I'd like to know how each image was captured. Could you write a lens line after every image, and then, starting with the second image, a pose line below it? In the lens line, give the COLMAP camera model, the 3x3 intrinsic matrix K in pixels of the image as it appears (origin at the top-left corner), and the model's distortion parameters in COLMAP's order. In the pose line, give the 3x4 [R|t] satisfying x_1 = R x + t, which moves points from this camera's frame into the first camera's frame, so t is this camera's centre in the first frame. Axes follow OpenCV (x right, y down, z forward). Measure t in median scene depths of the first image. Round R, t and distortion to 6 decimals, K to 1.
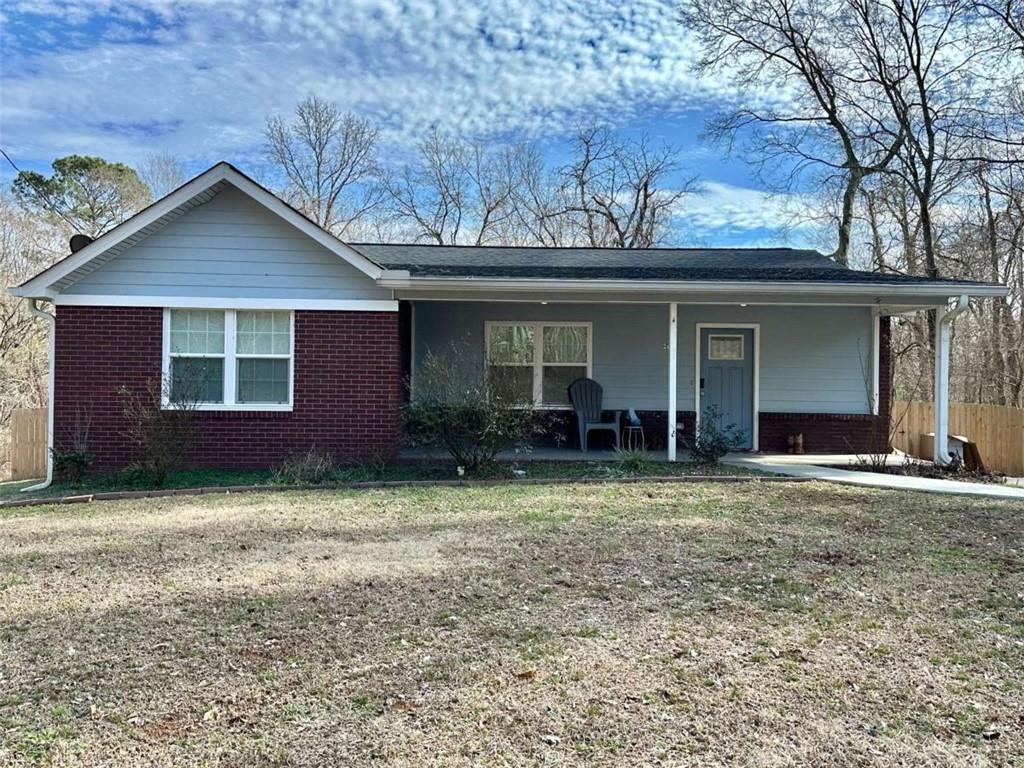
lens RADIAL K [[876.7, 0, 509.5], [0, 876.7, 393.3], [0, 0, 1]] dist [0.100775, -0.182979]
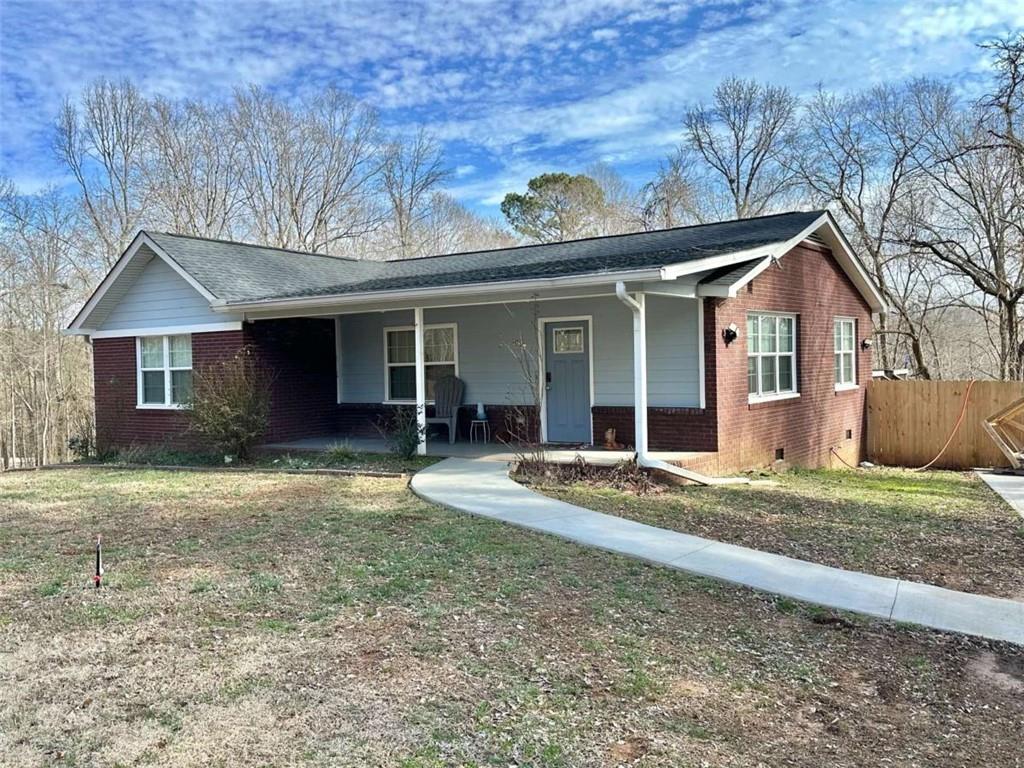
lens RADIAL K [[928.4, 0, 512.0], [0, 928.4, 384.0], [0, 0, 1]] dist [0.108197, -0.004121]
pose [[0.794555, -0.019188, -0.606889, 0.832478], [0.024006, 0.999712, -0.000180, -0.004671], [0.606718, -0.014426, 0.794786, 0.132885]]
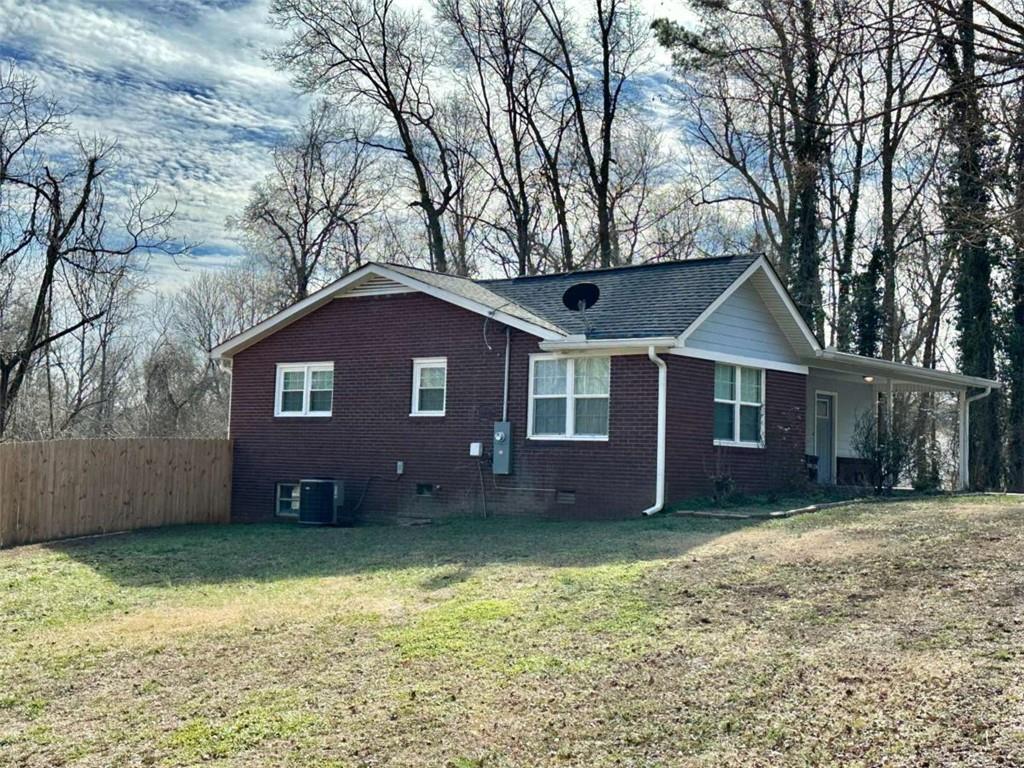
lens RADIAL K [[1353.4, 0, 512.0], [0, 1353.4, 384.0], [0, 0, 1]] dist [0.064360, 0.003217]
pose [[0.673565, 0.053393, 0.737197, -1.601481], [-0.010150, 0.997962, -0.063006, 0.045018], [-0.739059, 0.034956, 0.672734, -0.037412]]
